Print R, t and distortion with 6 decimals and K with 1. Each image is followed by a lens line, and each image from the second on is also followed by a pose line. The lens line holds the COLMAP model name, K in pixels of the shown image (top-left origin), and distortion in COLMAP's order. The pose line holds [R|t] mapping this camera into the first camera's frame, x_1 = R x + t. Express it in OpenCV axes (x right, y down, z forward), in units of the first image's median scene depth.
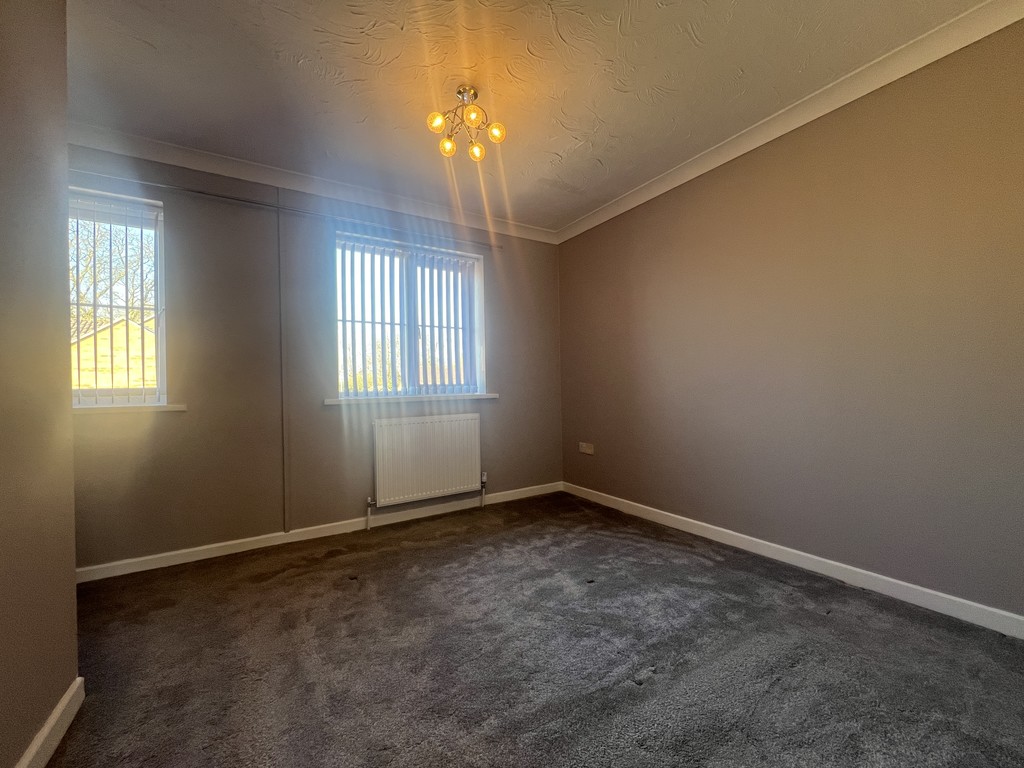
lens RADIAL K [[412.4, 0, 512.4], [0, 412.4, 381.1], [0, 0, 1]] dist [0.000317, -0.000887]
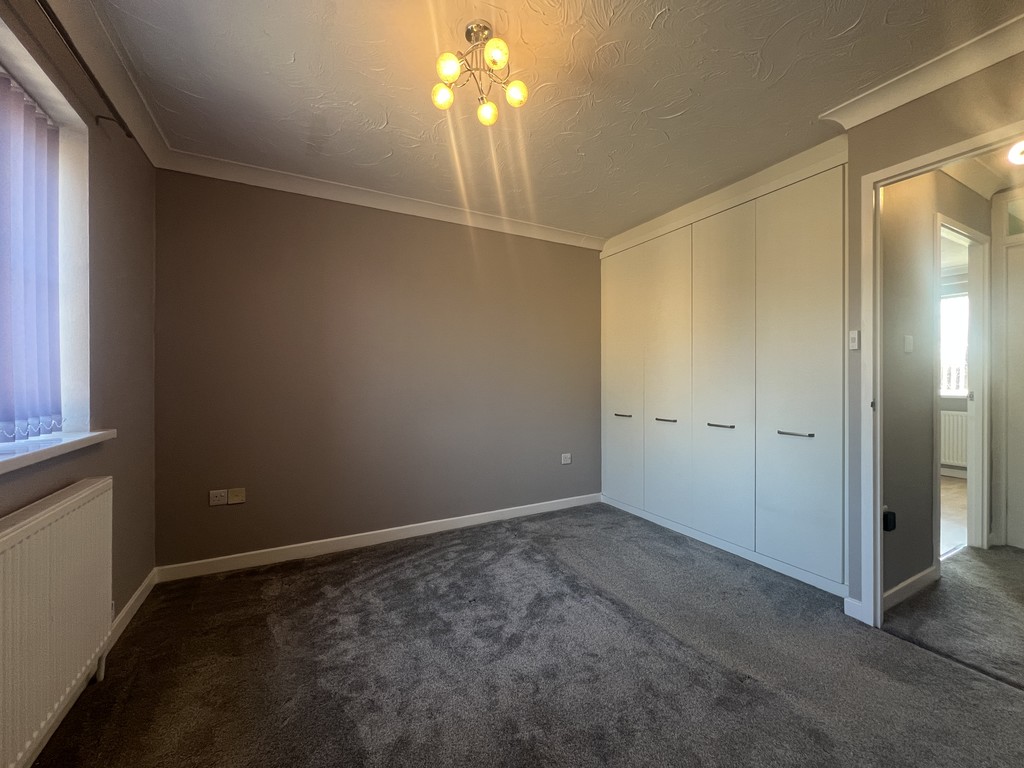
lens RADIAL K [[412.4, 0, 514.3], [0, 412.4, 381.2], [0, 0, 1]] dist [0.000317, -0.000887]
pose [[0.061837, 0.017680, 0.997930, -0.656898], [-0.006328, 0.999830, -0.017322, -0.027140], [-0.998066, -0.005244, 0.061939, 0.678385]]
